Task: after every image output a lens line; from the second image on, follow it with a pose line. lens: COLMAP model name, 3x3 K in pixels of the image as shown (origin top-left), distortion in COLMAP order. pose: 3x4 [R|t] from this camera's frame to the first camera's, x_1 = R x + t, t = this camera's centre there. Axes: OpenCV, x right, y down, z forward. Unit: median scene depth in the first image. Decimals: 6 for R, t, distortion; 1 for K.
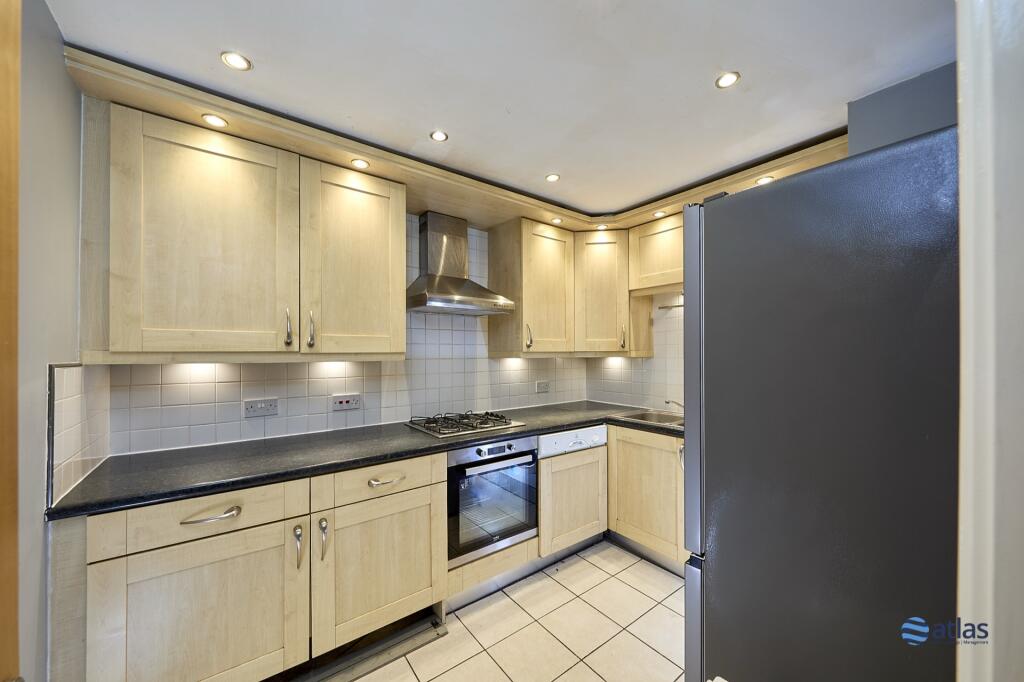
lens RADIAL K [[381.0, 0, 515.0], [0, 381.0, 345.0], [0, 0, 1]] dist [-0.010178, -0.000009]
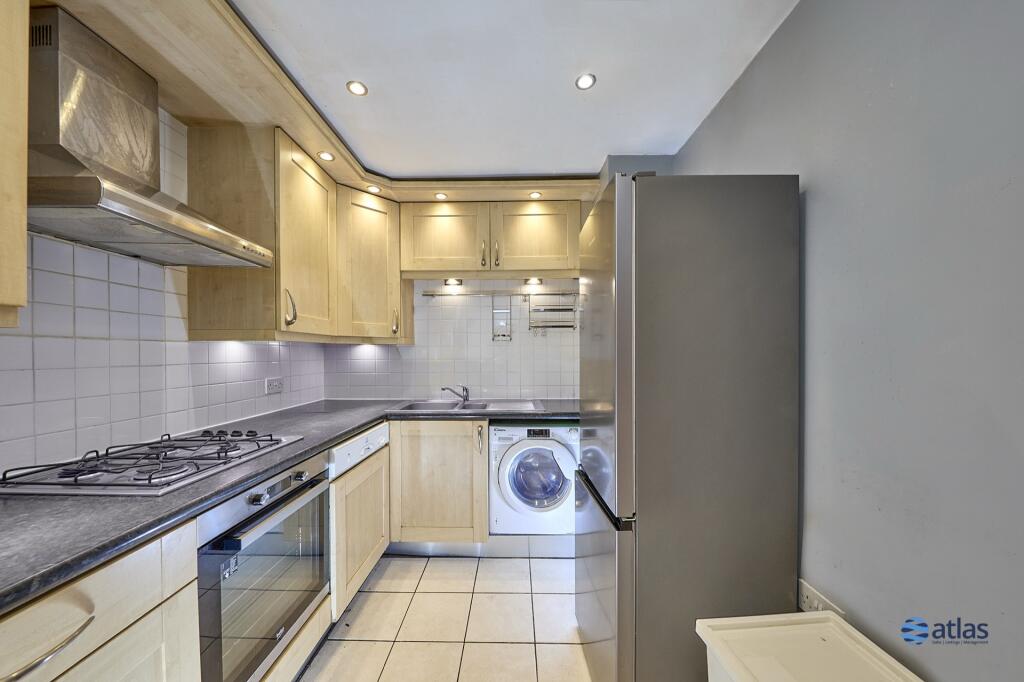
lens RADIAL K [[345.7, 0, 513.2], [0, 345.7, 352.3], [0, 0, 1]] dist [0.000740, -0.000021]
pose [[0.610478, 0.000949, 0.792032, -0.202672], [-0.012027, 0.999895, 0.008072, 0.044110], [-0.791942, -0.014454, 0.610426, 0.302333]]
